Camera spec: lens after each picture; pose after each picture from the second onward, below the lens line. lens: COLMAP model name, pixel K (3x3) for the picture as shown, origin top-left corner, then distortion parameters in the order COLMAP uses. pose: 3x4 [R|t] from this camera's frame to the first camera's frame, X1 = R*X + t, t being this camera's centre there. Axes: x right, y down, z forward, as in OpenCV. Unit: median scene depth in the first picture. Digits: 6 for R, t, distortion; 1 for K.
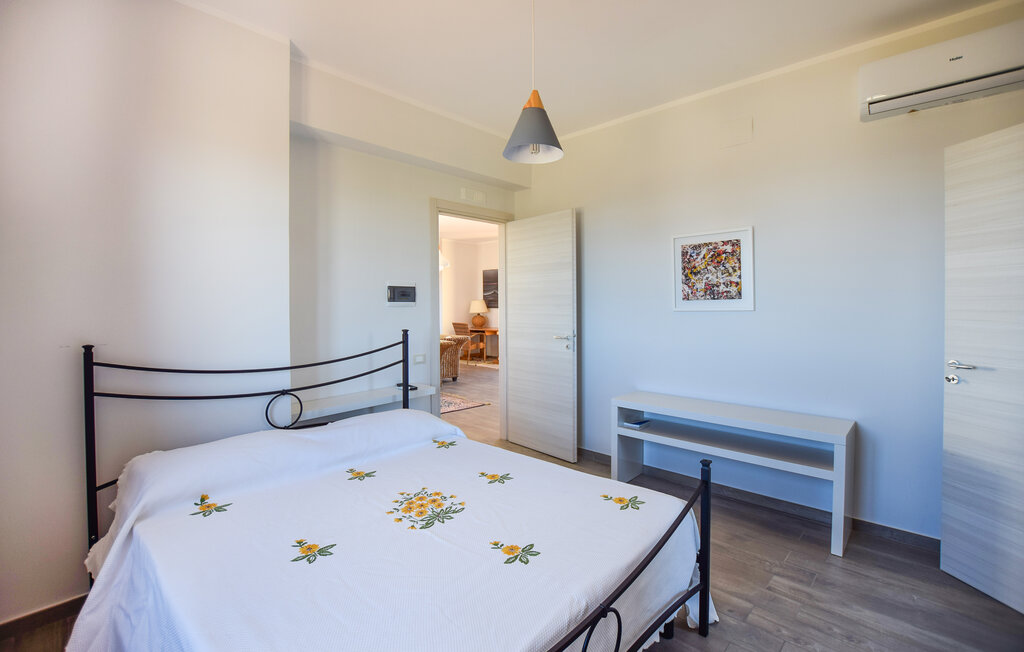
lens RADIAL K [[434.0, 0, 508.1], [0, 434.0, 324.2], [0, 0, 1]] dist [-0.027491, -0.000006]
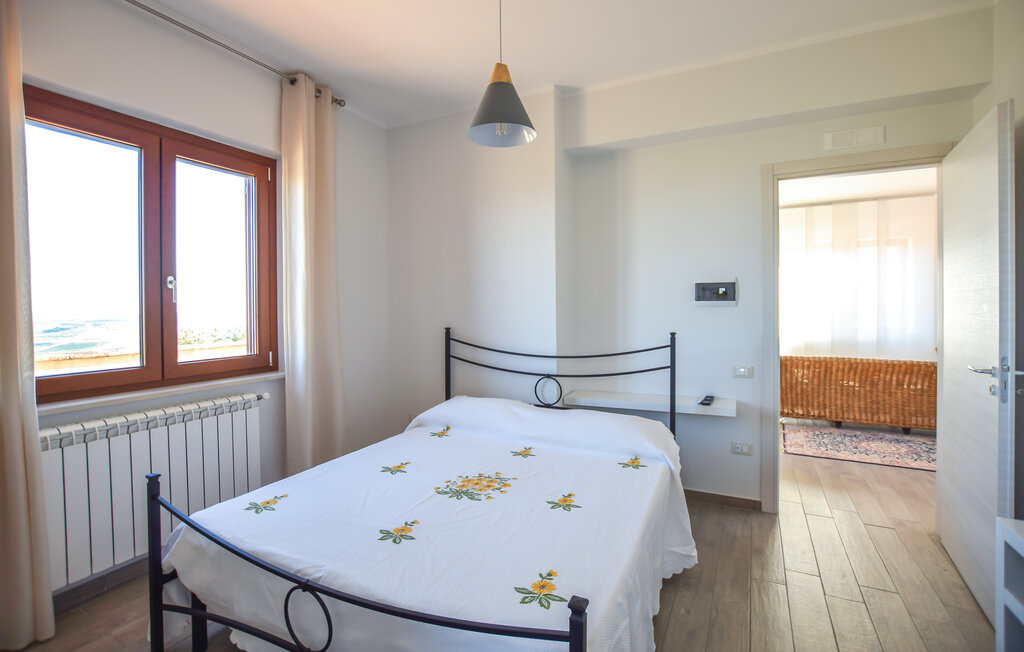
lens RADIAL K [[434.0, 0, 508.1], [0, 434.0, 324.2], [0, 0, 1]] dist [-0.027491, -0.000006]
pose [[0.308965, 0.041707, -0.950158, 0.611999], [-0.035654, 0.998844, 0.032250, -0.026089], [0.950405, 0.023913, 0.310095, 0.494057]]
